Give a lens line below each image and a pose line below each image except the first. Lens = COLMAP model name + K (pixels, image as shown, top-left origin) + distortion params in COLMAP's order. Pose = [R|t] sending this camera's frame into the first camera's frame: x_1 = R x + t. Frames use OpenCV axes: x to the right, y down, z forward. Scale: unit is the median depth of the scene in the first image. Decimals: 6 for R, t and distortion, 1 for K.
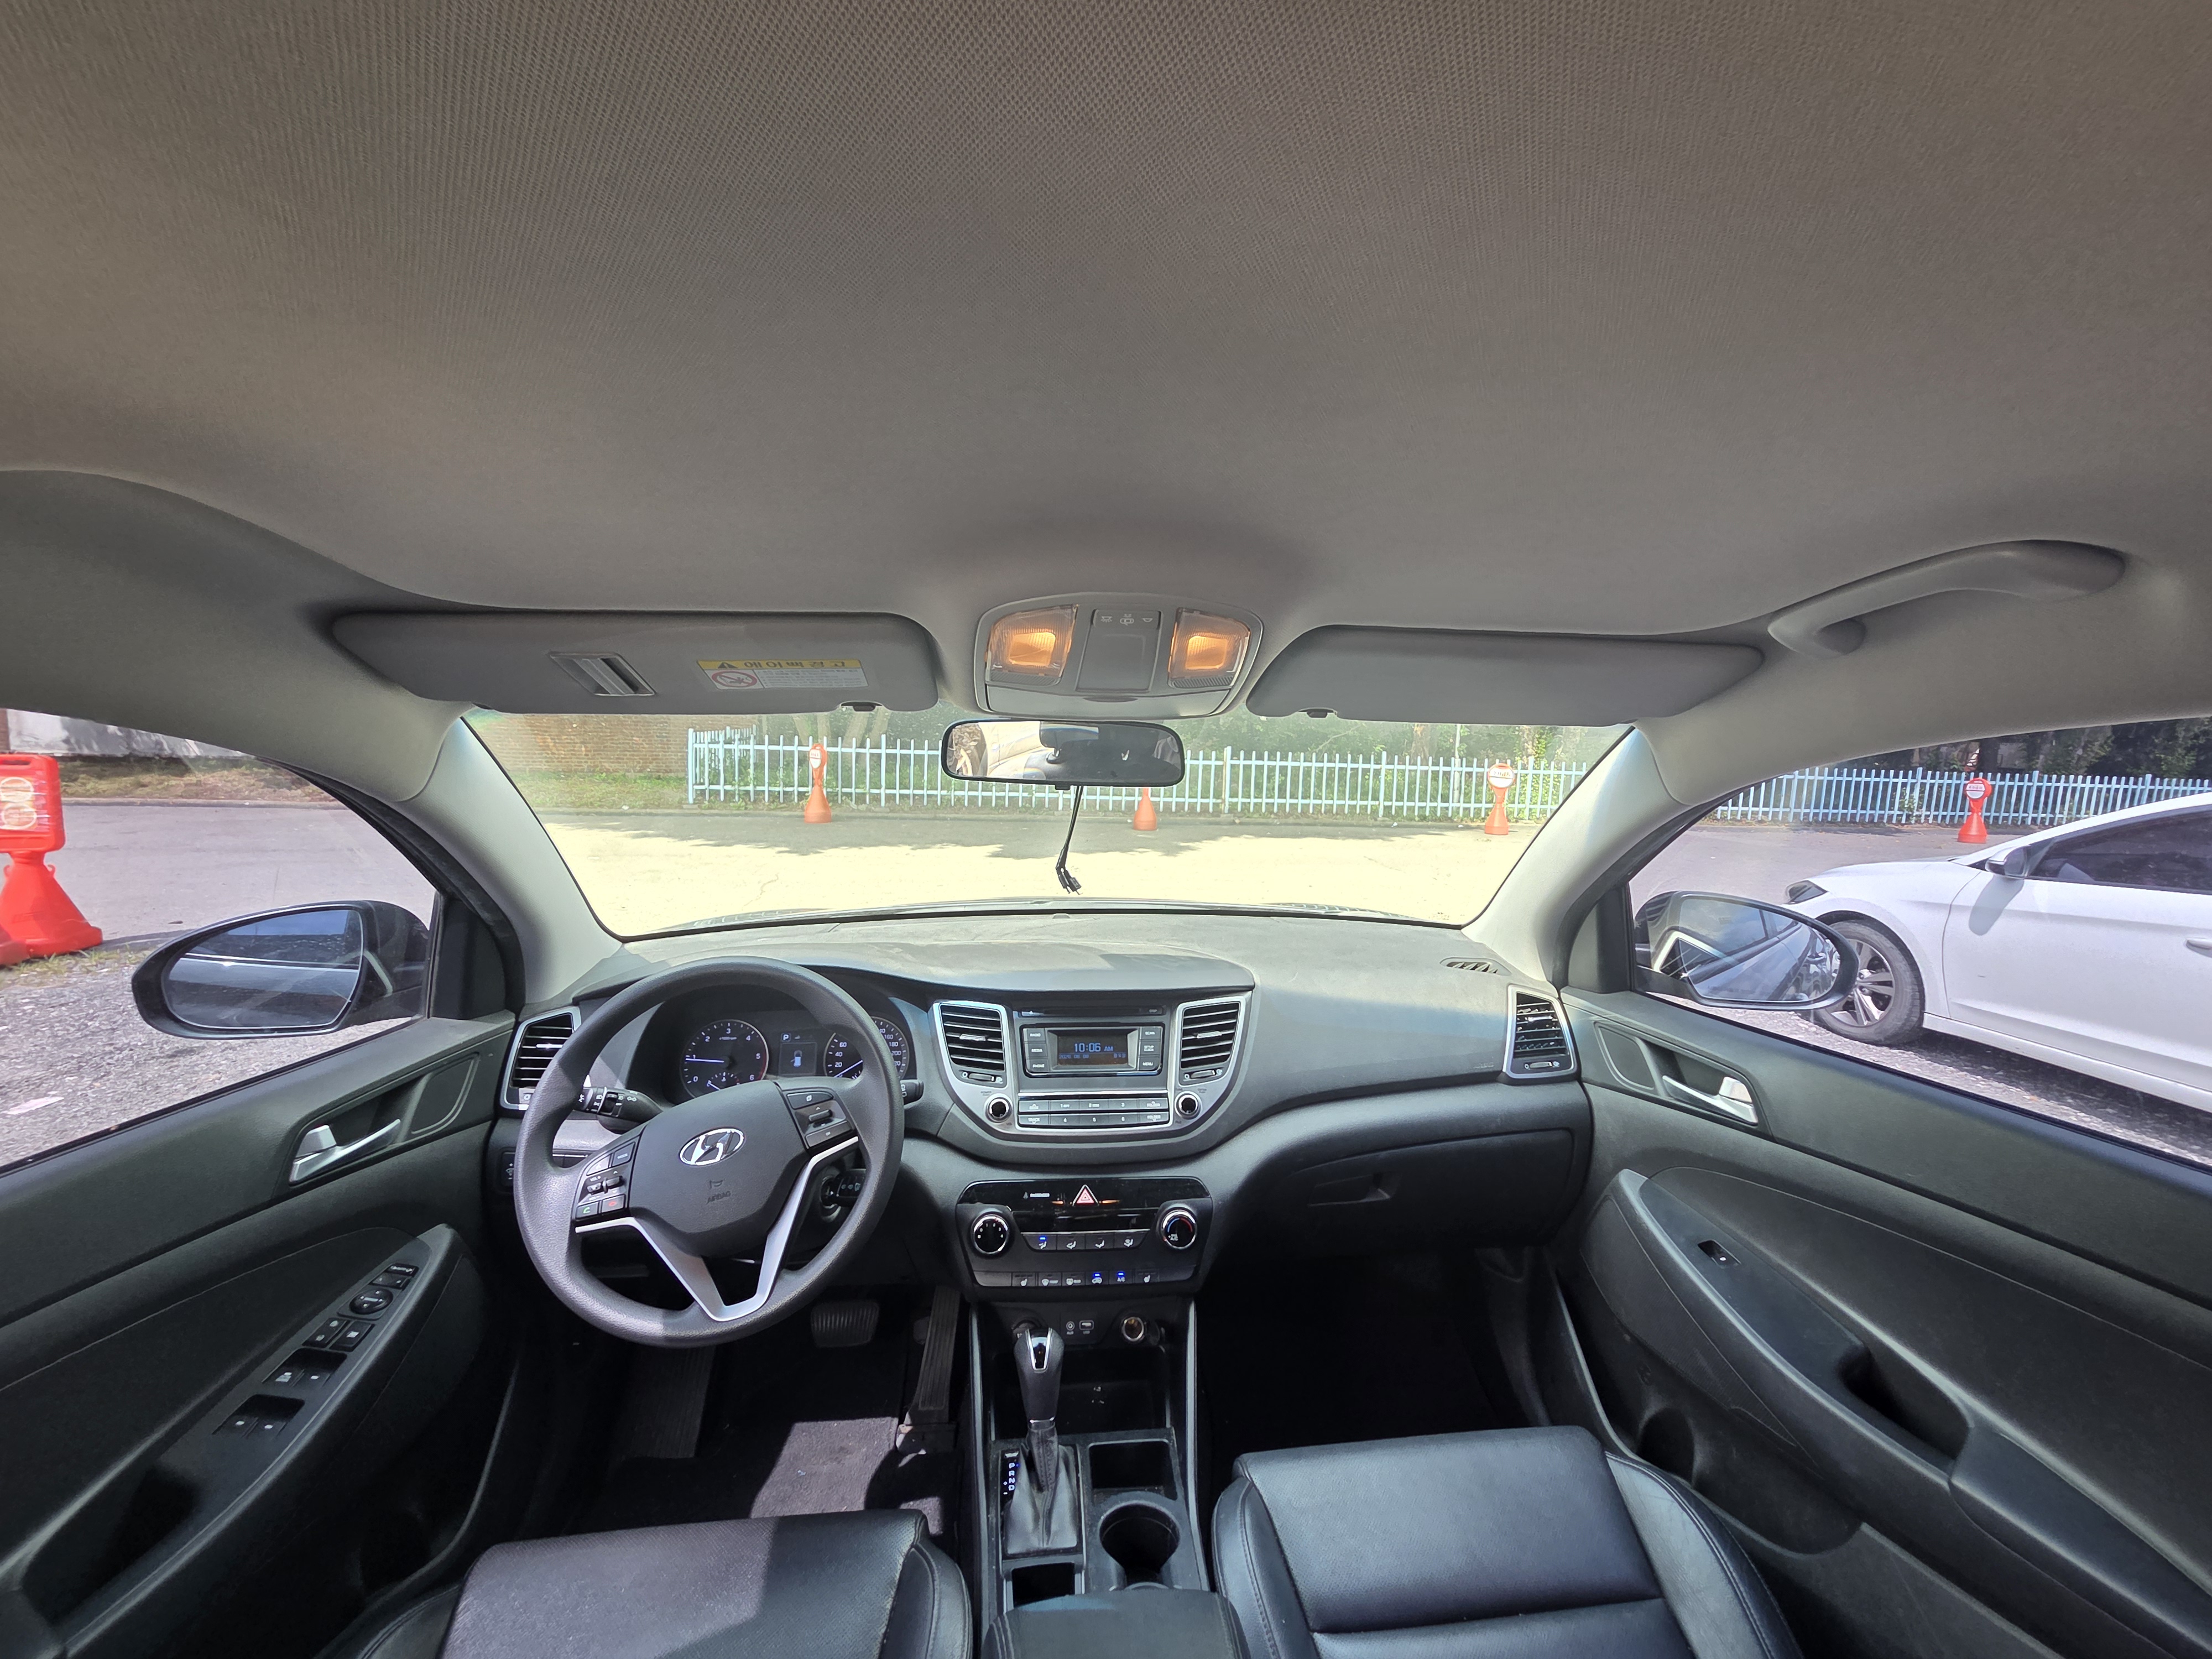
lens RADIAL K [[891.8, 0, 1121.4], [0, 891.8, 836.5], [0, 0, 1]] dist [0.001555, -0.000868]
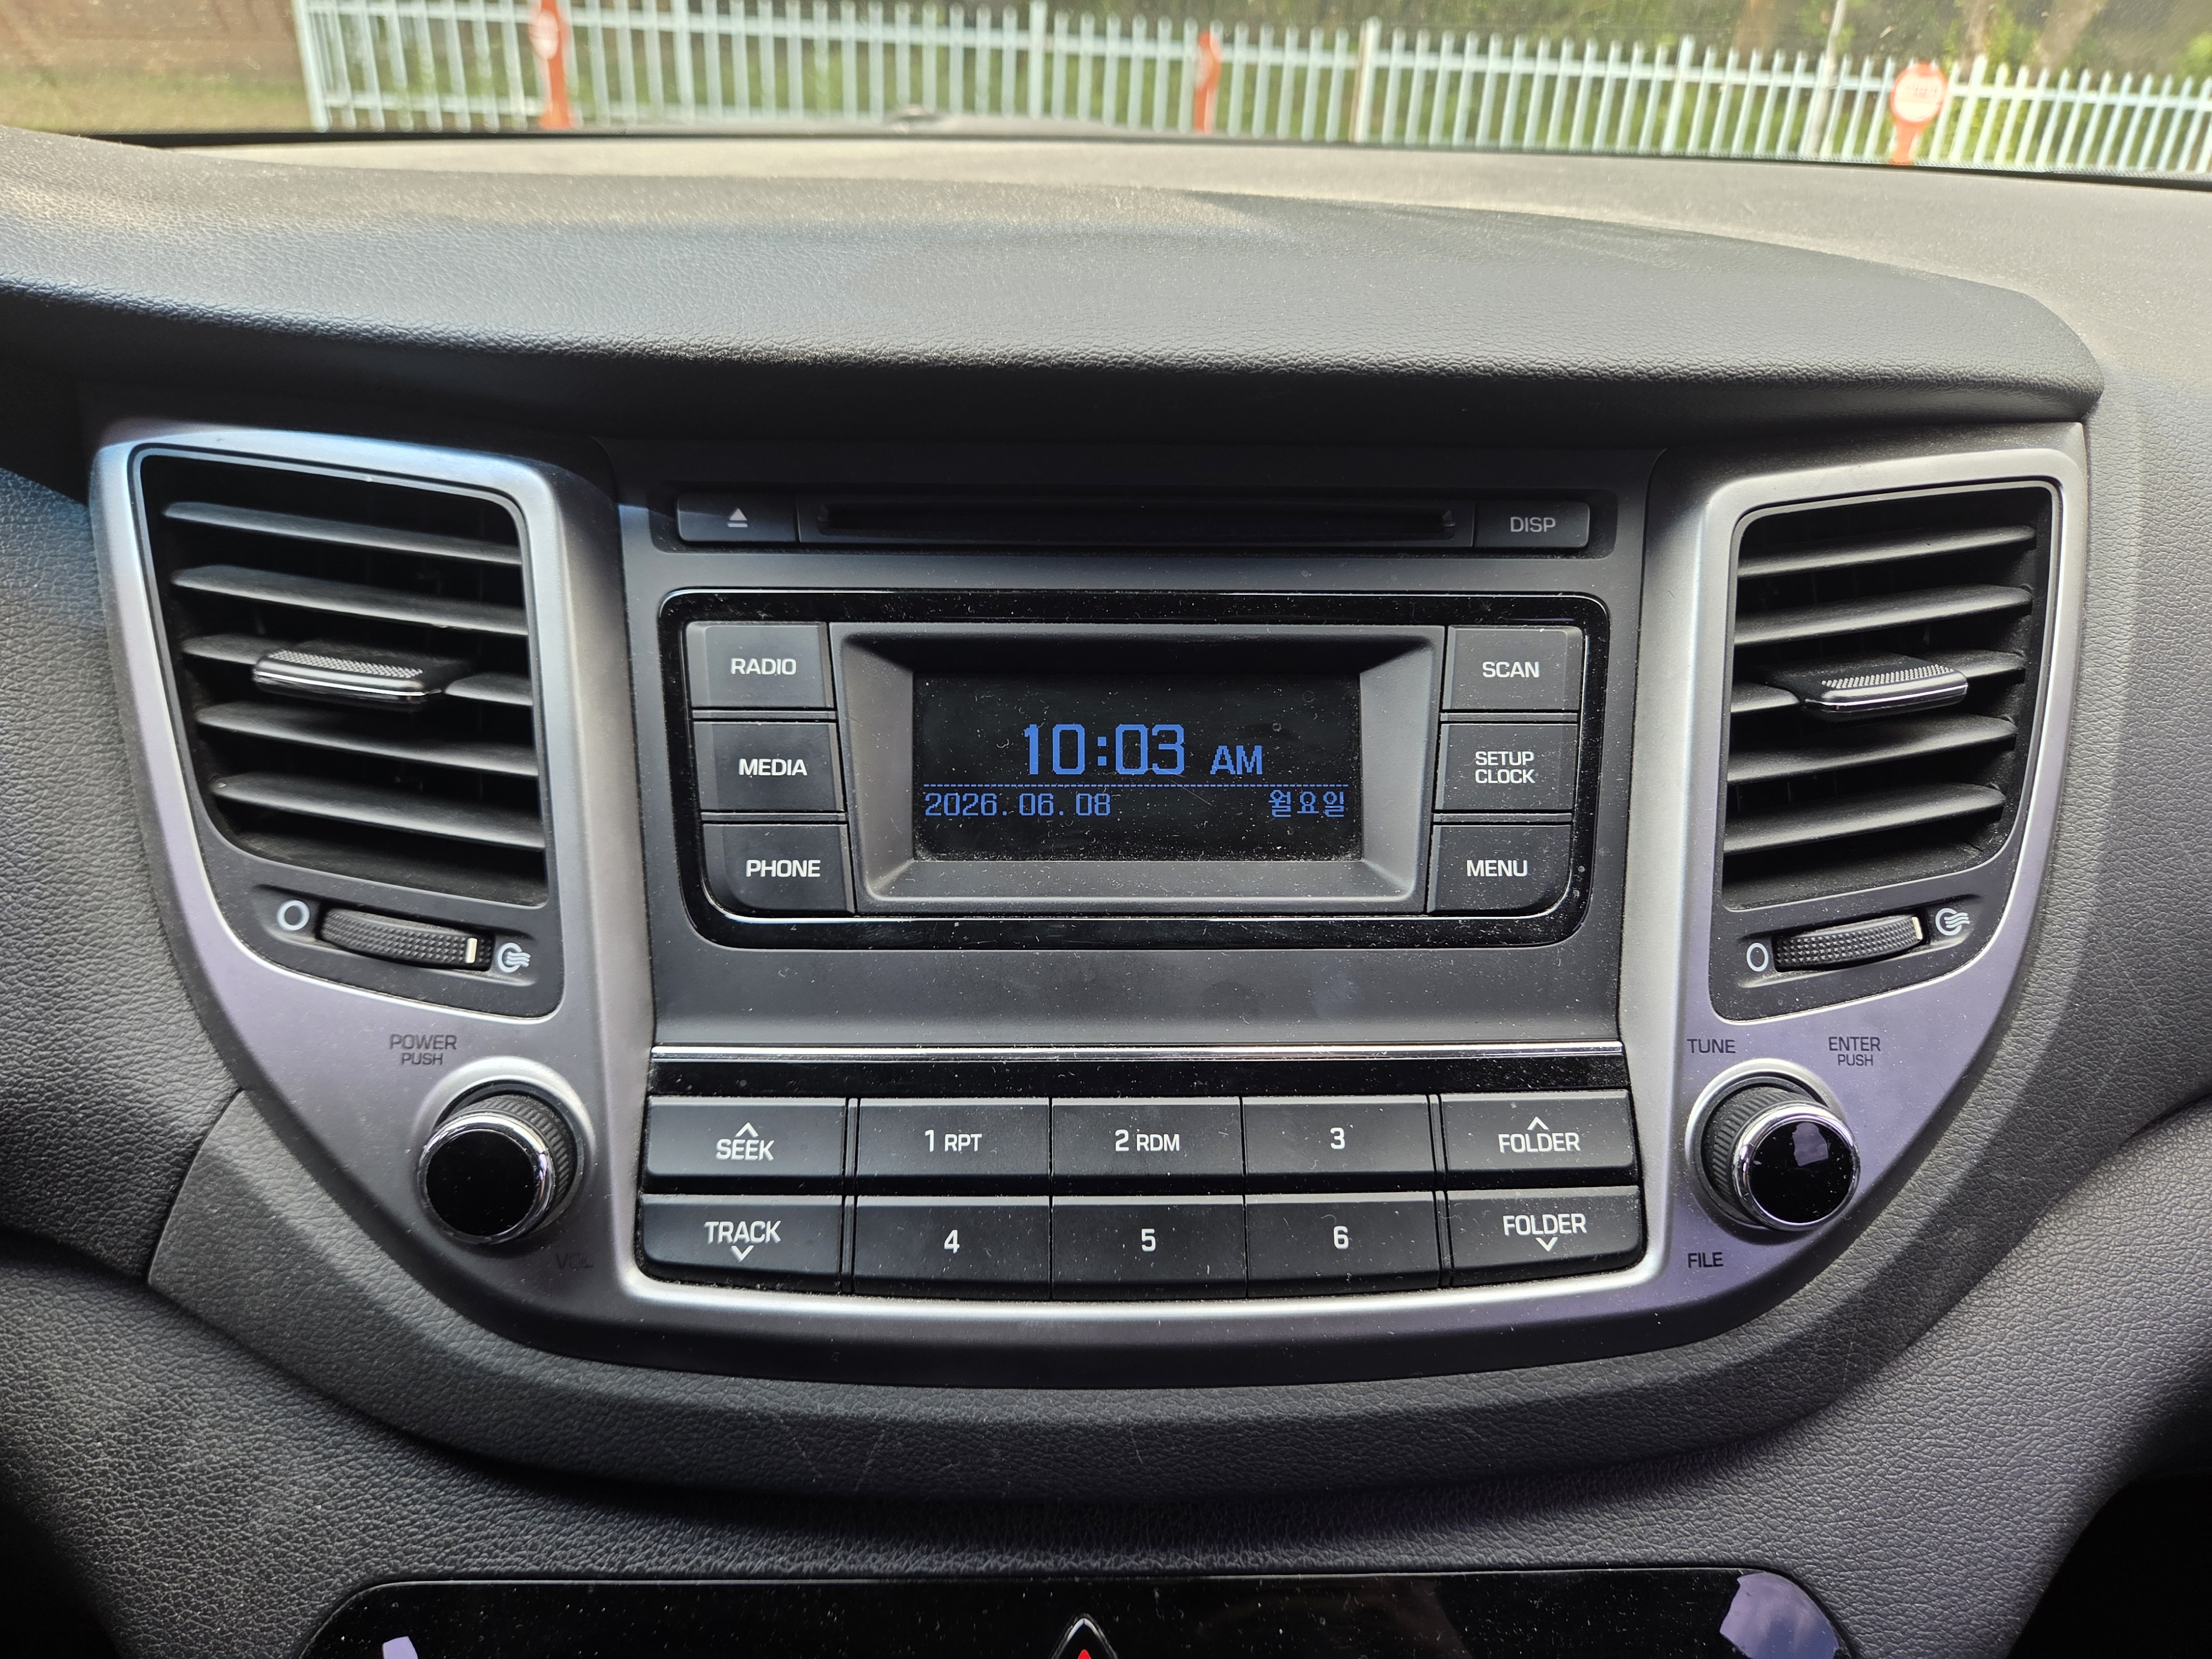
lens RADIAL K [[1508.1, 0, 1093.6], [0, 1508.1, 840.7], [0, 0, 1]] dist [0.038014, -0.045606]
pose [[0.999170, 0.025963, -0.031400, -0.031818], [-0.012600, 0.929796, 0.367860, 0.155120], [0.038747, -0.367159, 0.929351, 0.752415]]
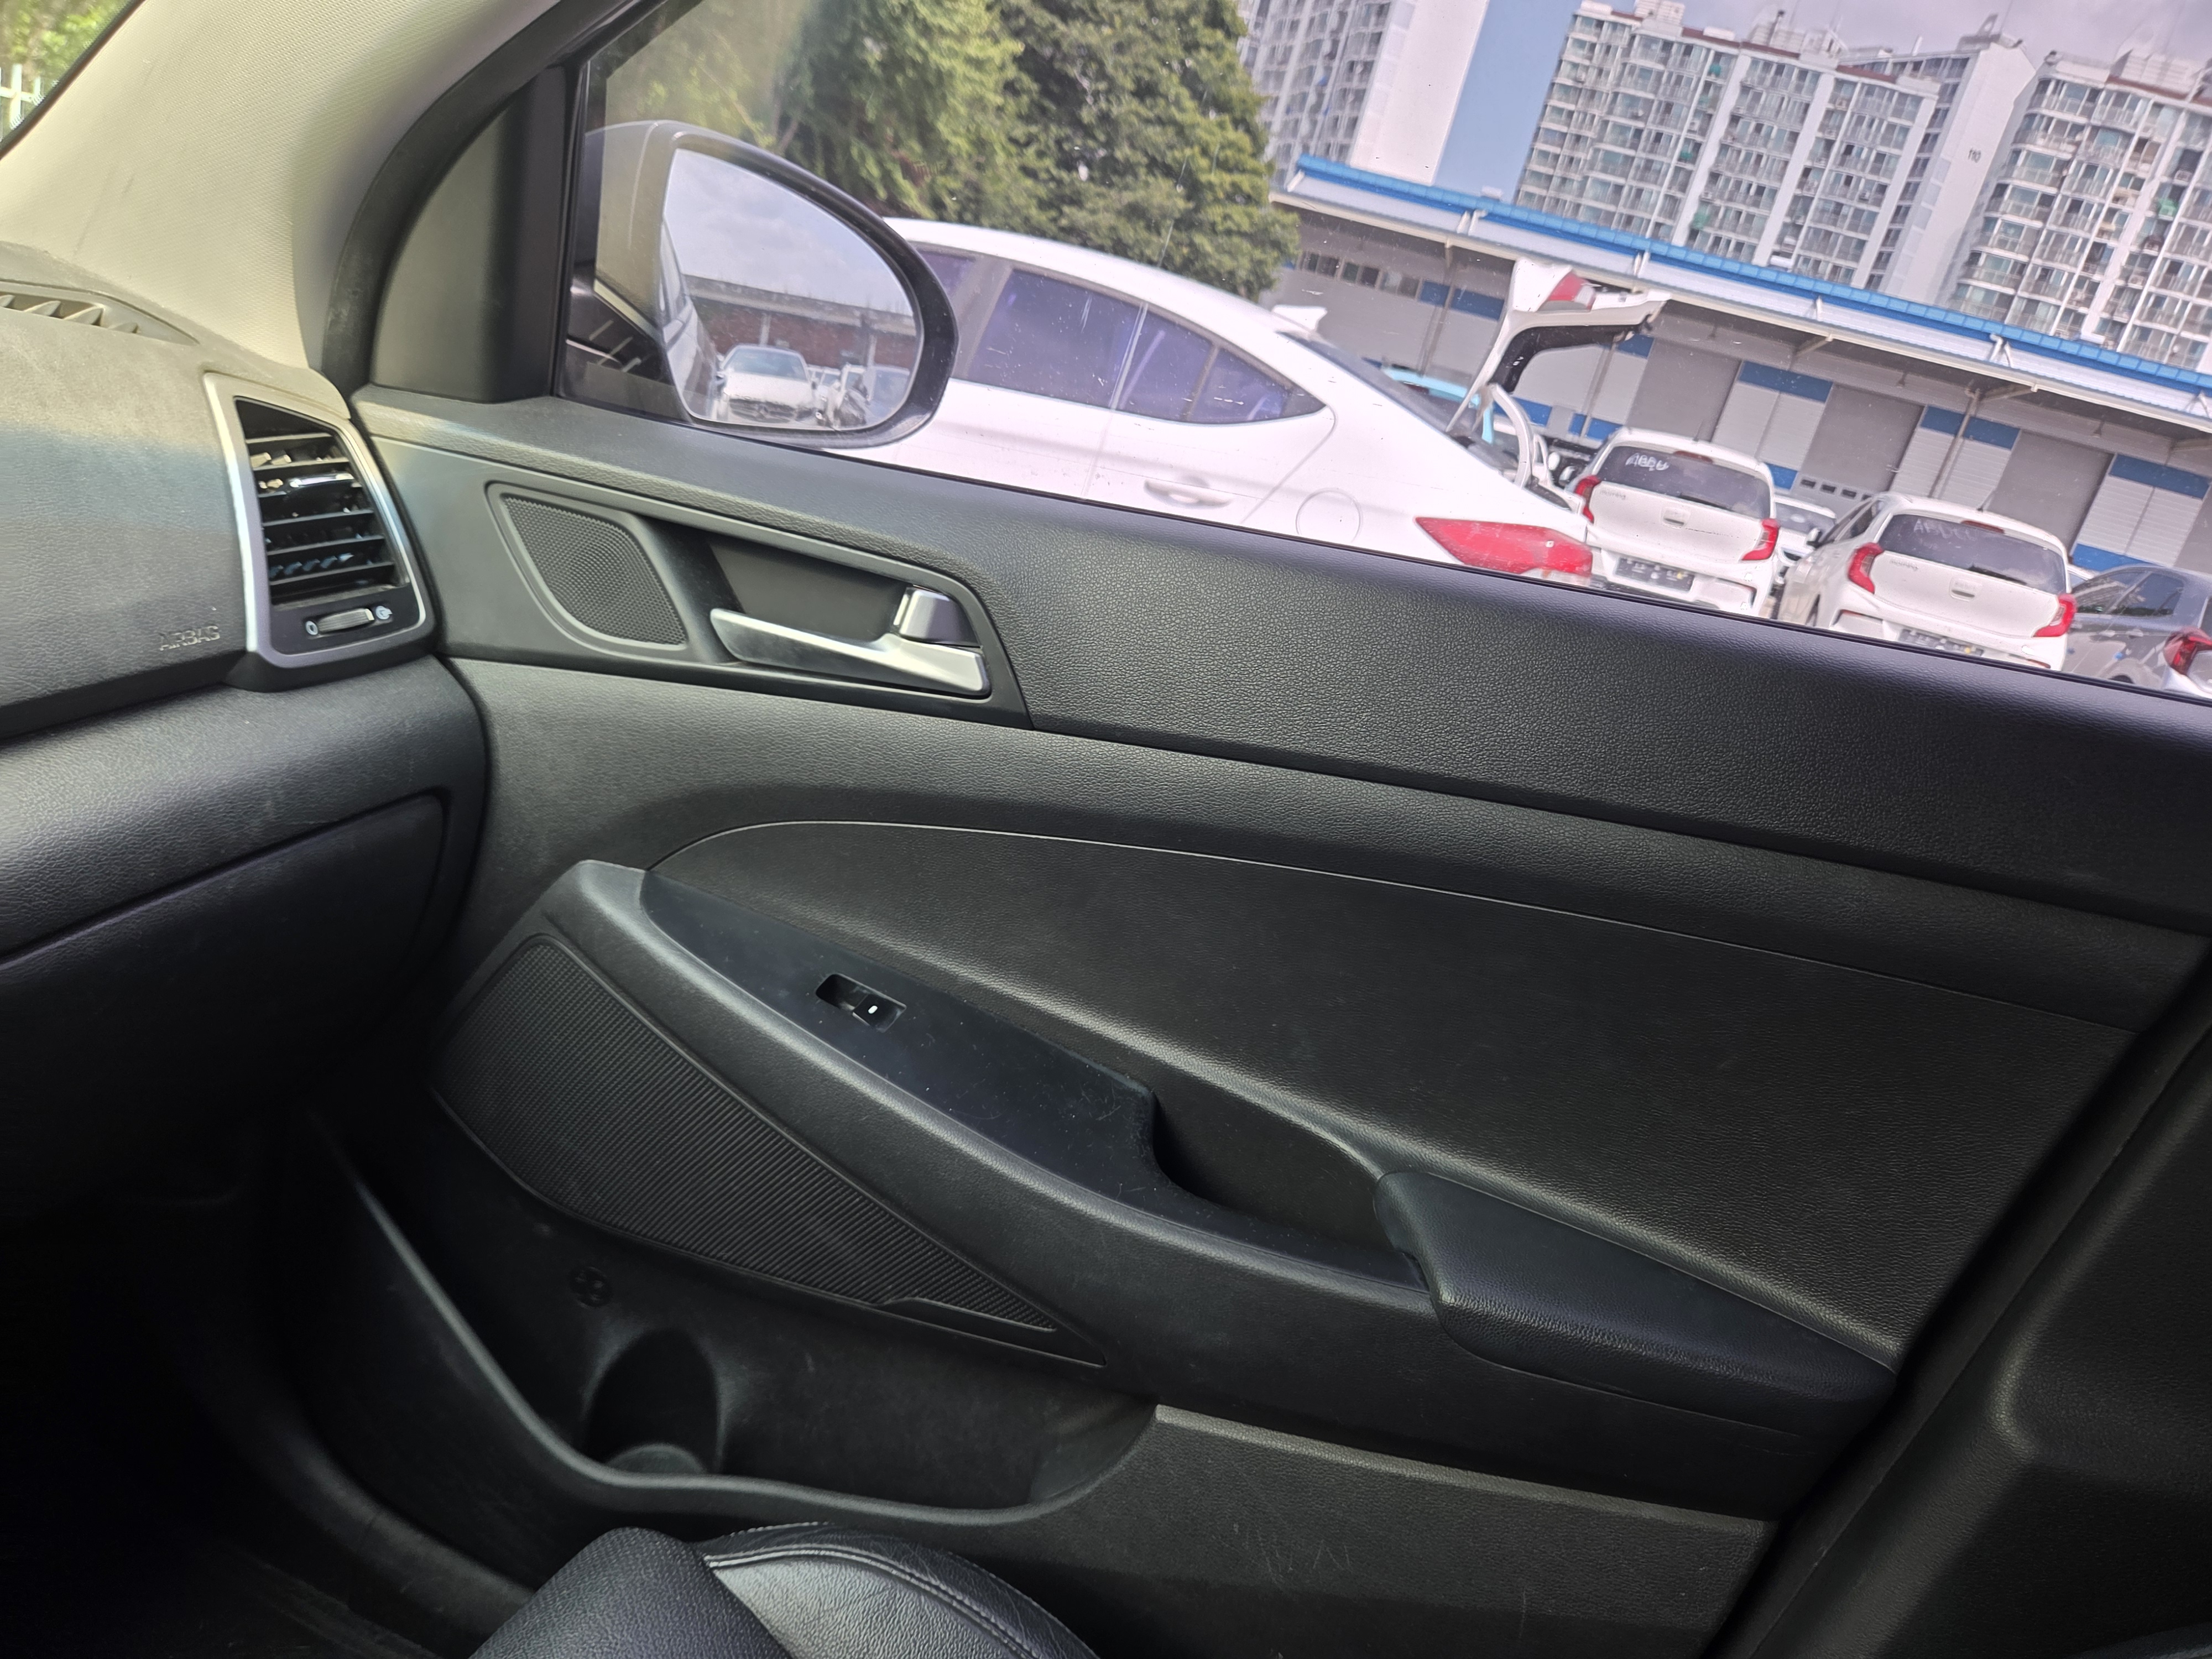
lens RADIAL K [[1474.5, 0, 1083.5], [0, 1474.5, 839.4], [0, 0, 1]] dist [0.052609, -0.048766]
pose [[0.415285, -0.219835, 0.882729, 0.087906], [-0.121275, 0.948320, 0.293225, 0.149392], [-0.901571, -0.228825, 0.367163, 0.575069]]
